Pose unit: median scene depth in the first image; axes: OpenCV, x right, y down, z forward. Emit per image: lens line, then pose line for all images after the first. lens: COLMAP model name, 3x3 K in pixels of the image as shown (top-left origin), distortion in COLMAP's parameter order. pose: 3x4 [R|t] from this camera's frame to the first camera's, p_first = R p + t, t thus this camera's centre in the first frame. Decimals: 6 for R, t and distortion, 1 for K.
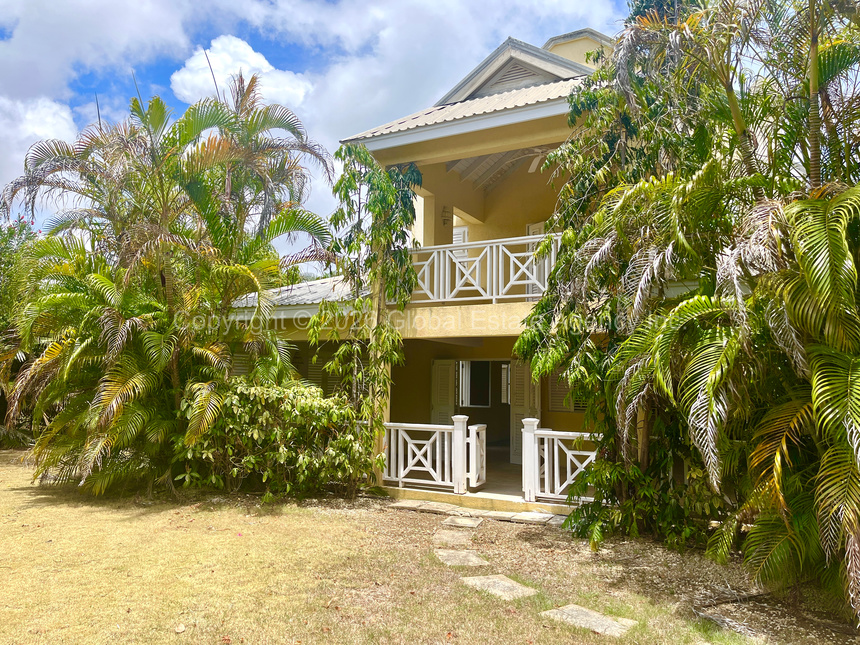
lens RADIAL K [[666.4, 0, 429.3], [0, 666.4, 320.5], [0, 0, 1]] dist [-0.009527, -0.001432]
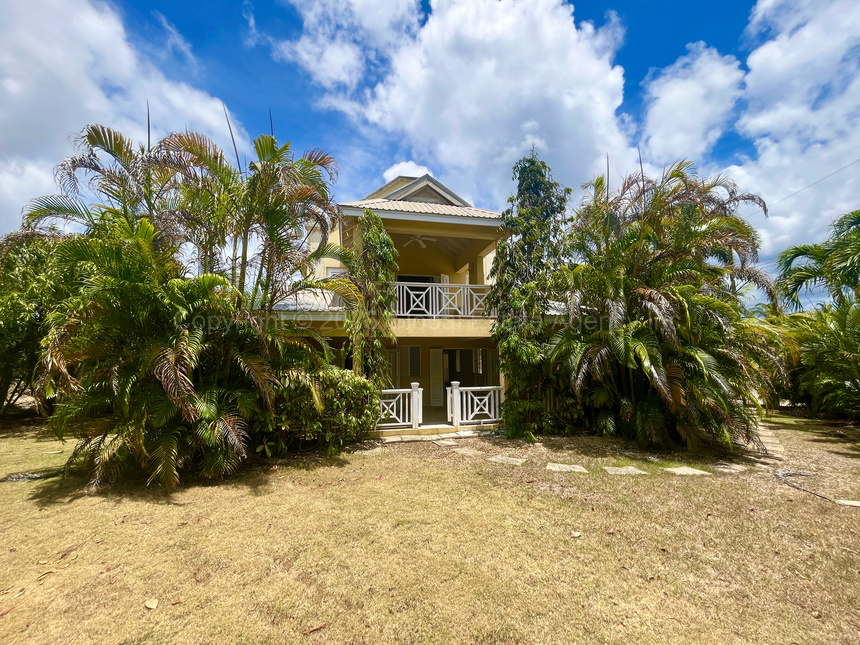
lens RADIAL K [[348.6, 0, 429.2], [0, 348.6, 328.1], [0, 0, 1]] dist [-0.000243, -0.000087]
pose [[0.740406, 0.040128, 0.670961, -0.540296], [-0.033615, 0.999178, -0.022663, 0.020601], [-0.671319, -0.005774, 0.741146, 0.311251]]
